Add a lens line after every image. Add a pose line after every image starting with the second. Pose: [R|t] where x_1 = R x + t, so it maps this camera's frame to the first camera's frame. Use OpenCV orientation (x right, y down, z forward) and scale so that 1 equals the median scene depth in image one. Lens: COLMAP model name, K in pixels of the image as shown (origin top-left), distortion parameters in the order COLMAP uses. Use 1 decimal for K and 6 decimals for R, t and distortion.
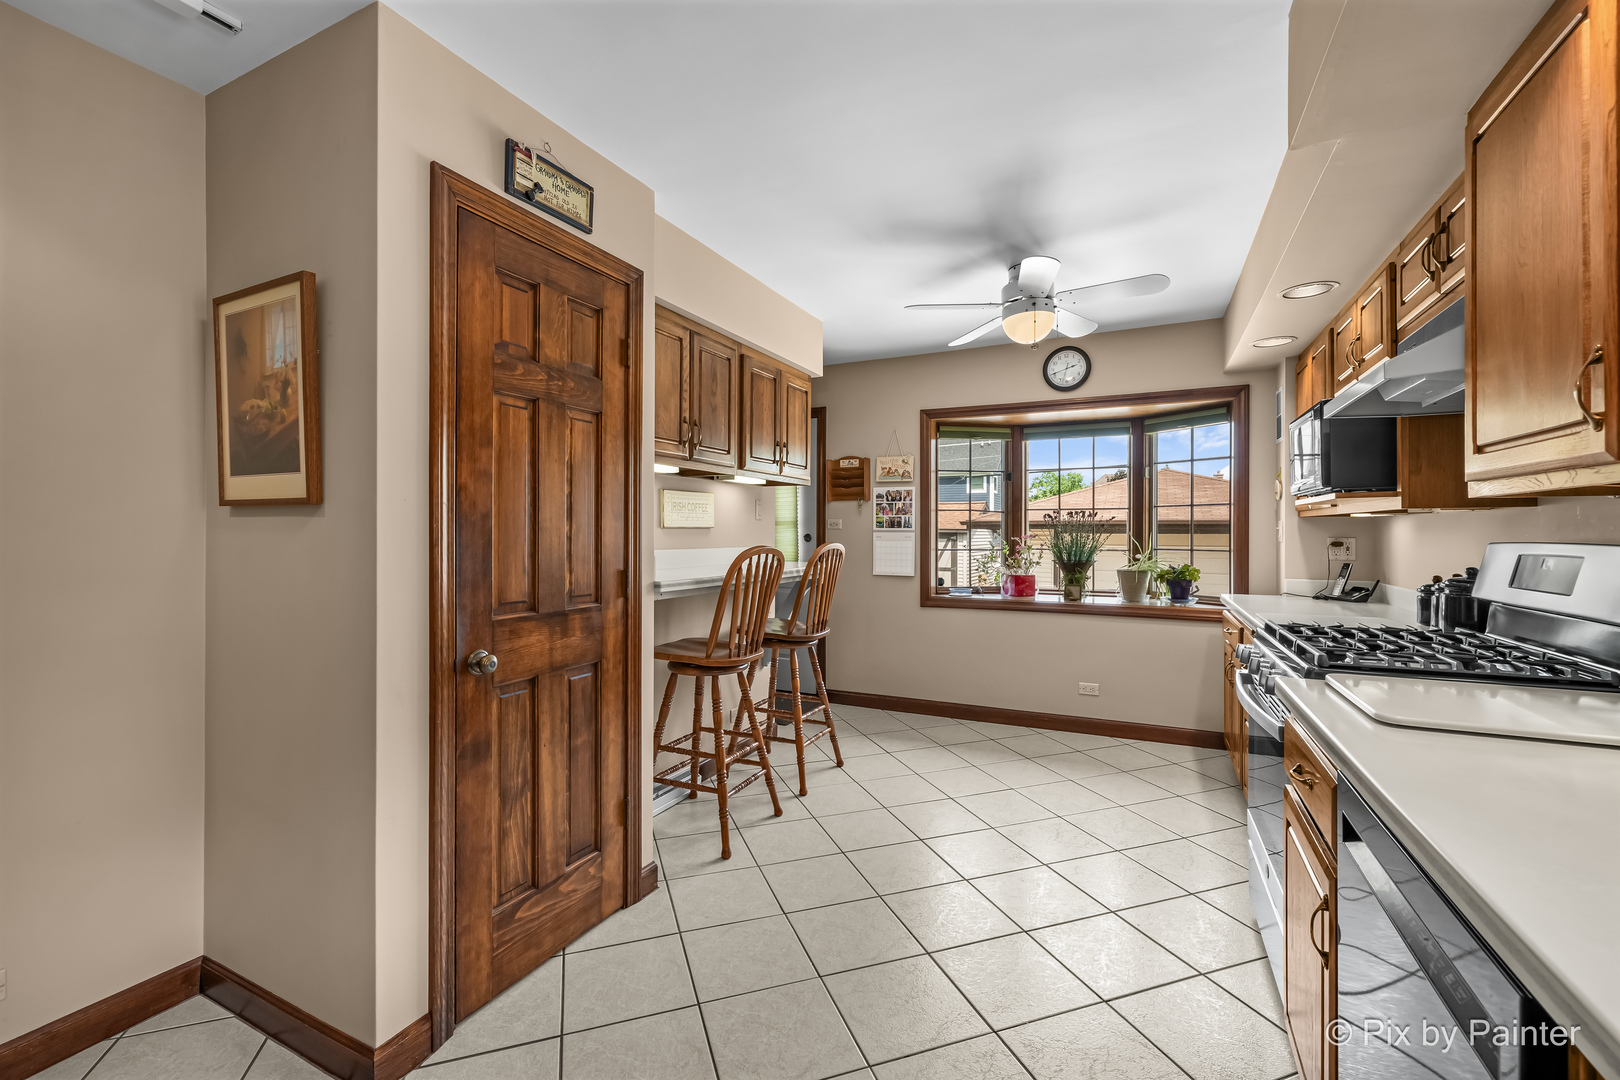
lens RADIAL K [[690.4, 0, 813.2], [0, 690.4, 534.5], [0, 0, 1]] dist [-0.004771, 0.000608]
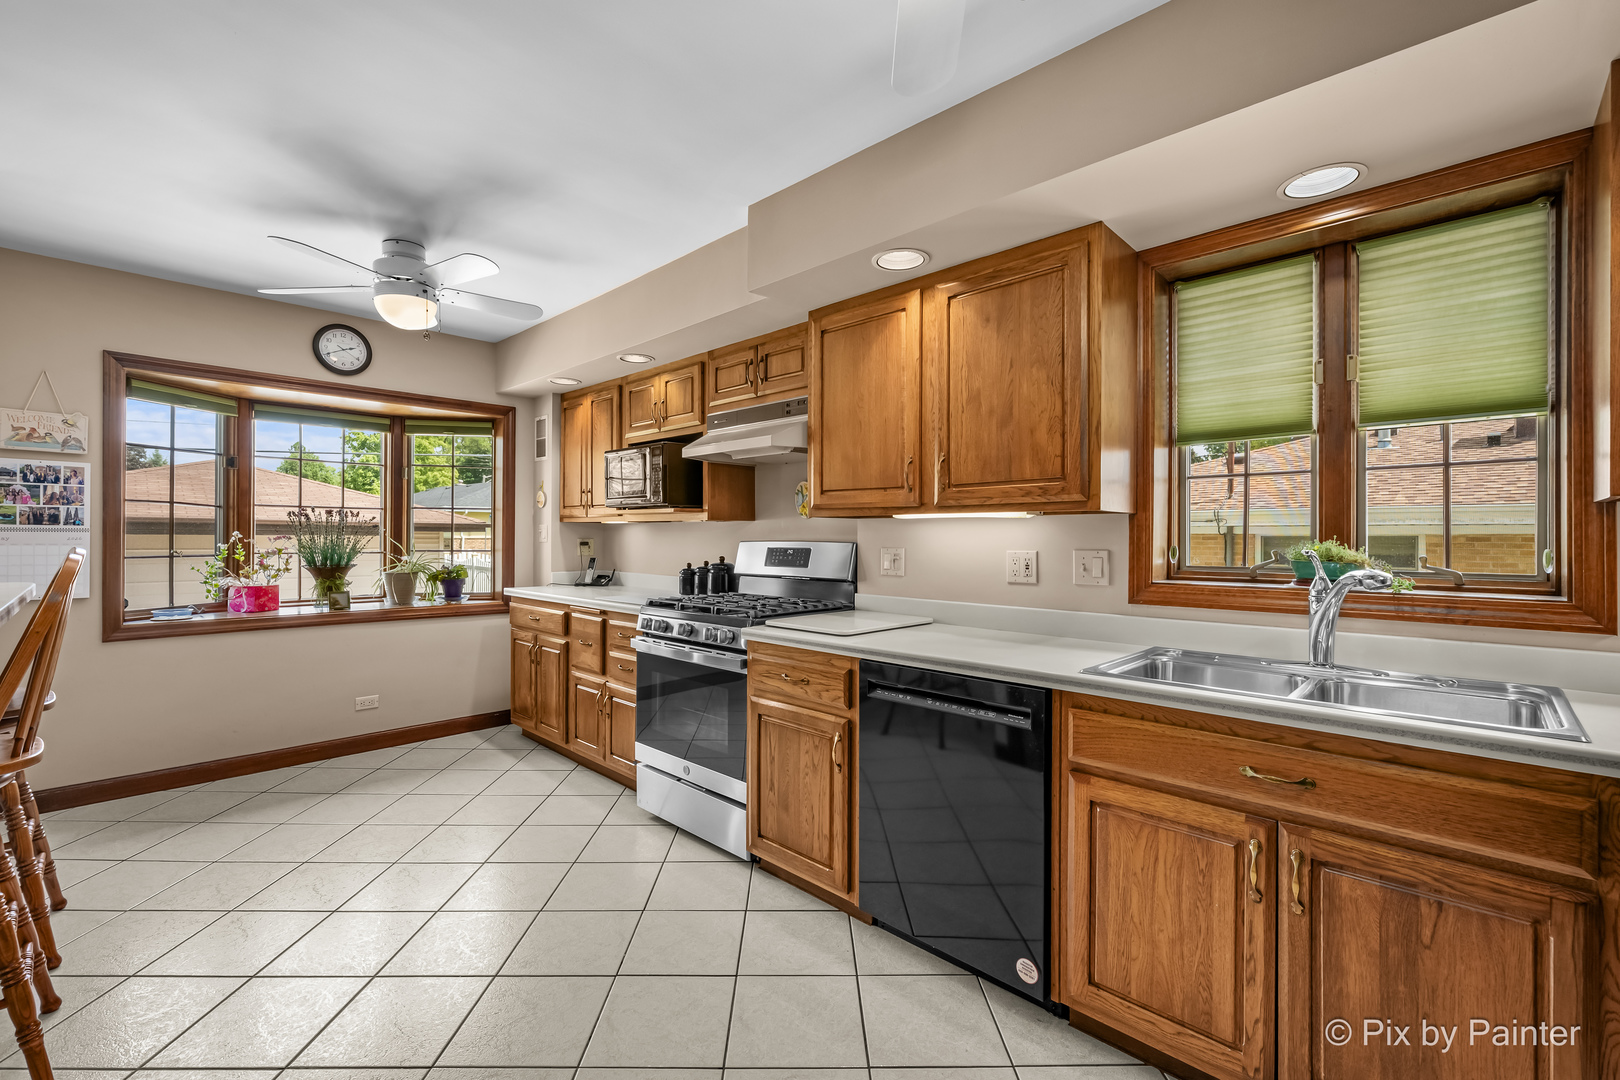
lens RADIAL K [[690.4, 0, 817.6], [0, 690.4, 538.4], [0, 0, 1]] dist [-0.004771, 0.000608]
pose [[0.301862, -0.001079, 0.953351, -0.283687], [-0.001352, 0.999998, 0.001560, 0.001058], [-0.953351, -0.001760, 0.301859, 0.138070]]
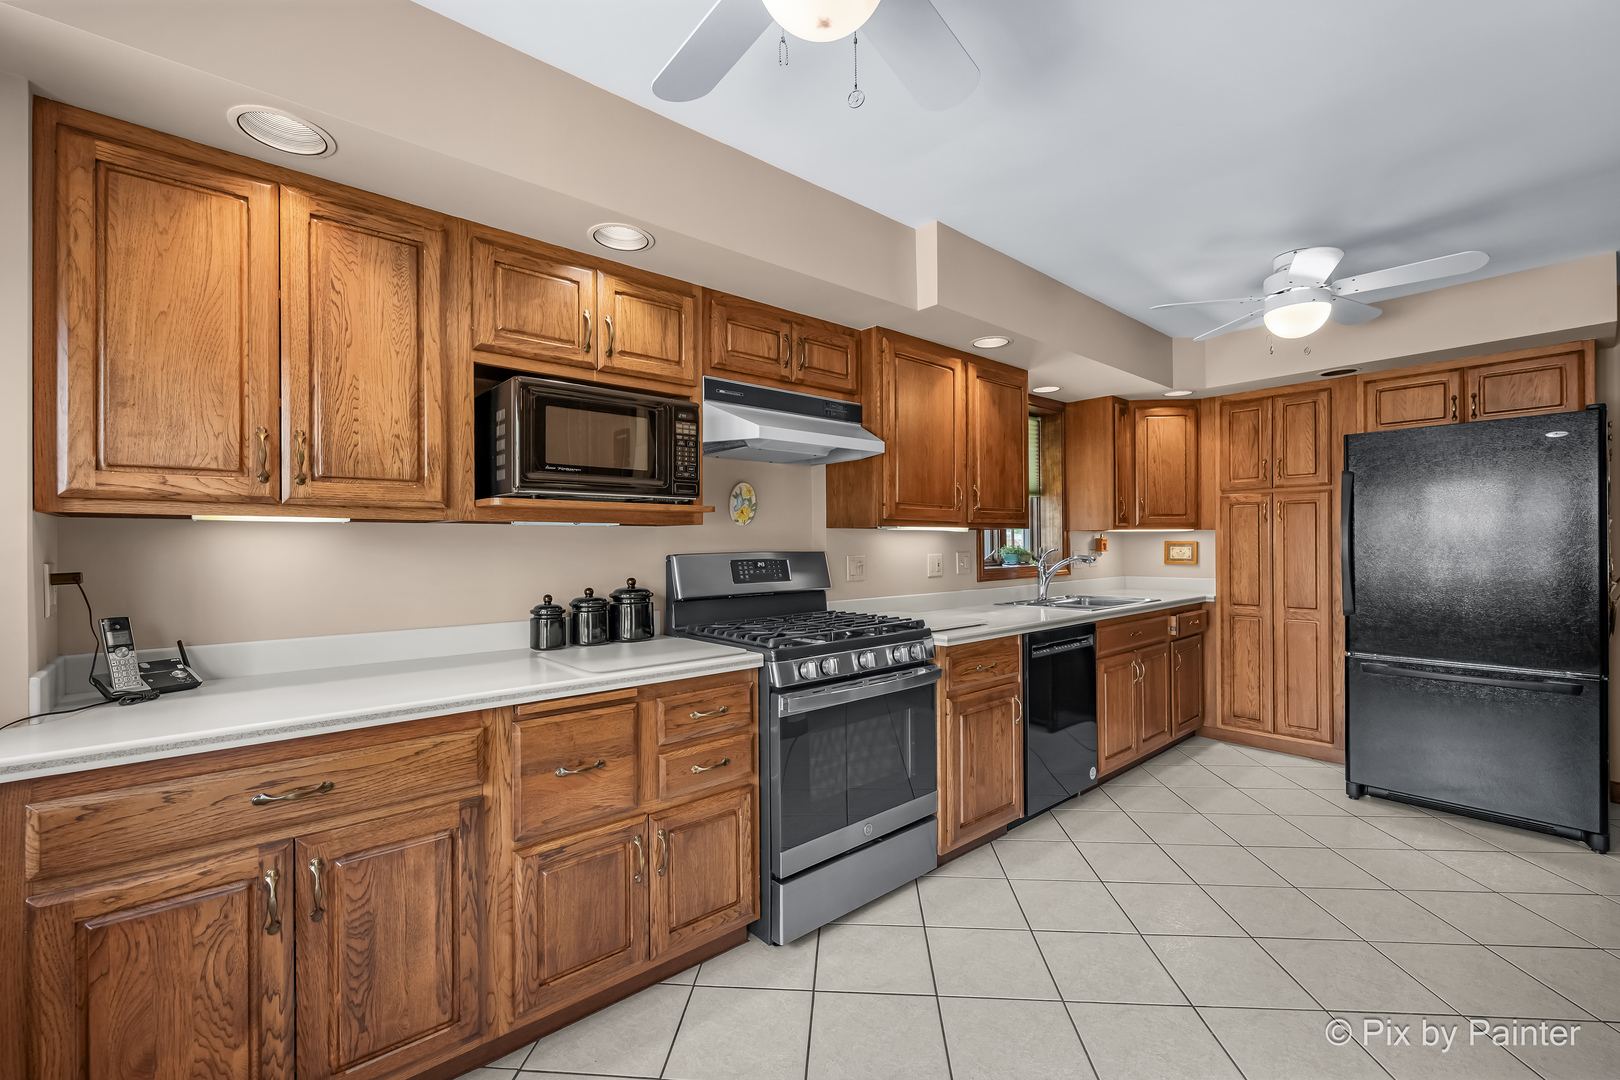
lens RADIAL K [[690.4, 0, 816.4], [0, 690.4, 540.4], [0, 0, 1]] dist [-0.004771, 0.000608]
pose [[-0.924137, 0.015752, 0.381737, 0.124661], [0.013014, 0.999868, -0.009753, 0.001160], [-0.381840, -0.004045, -0.924219, 0.957765]]
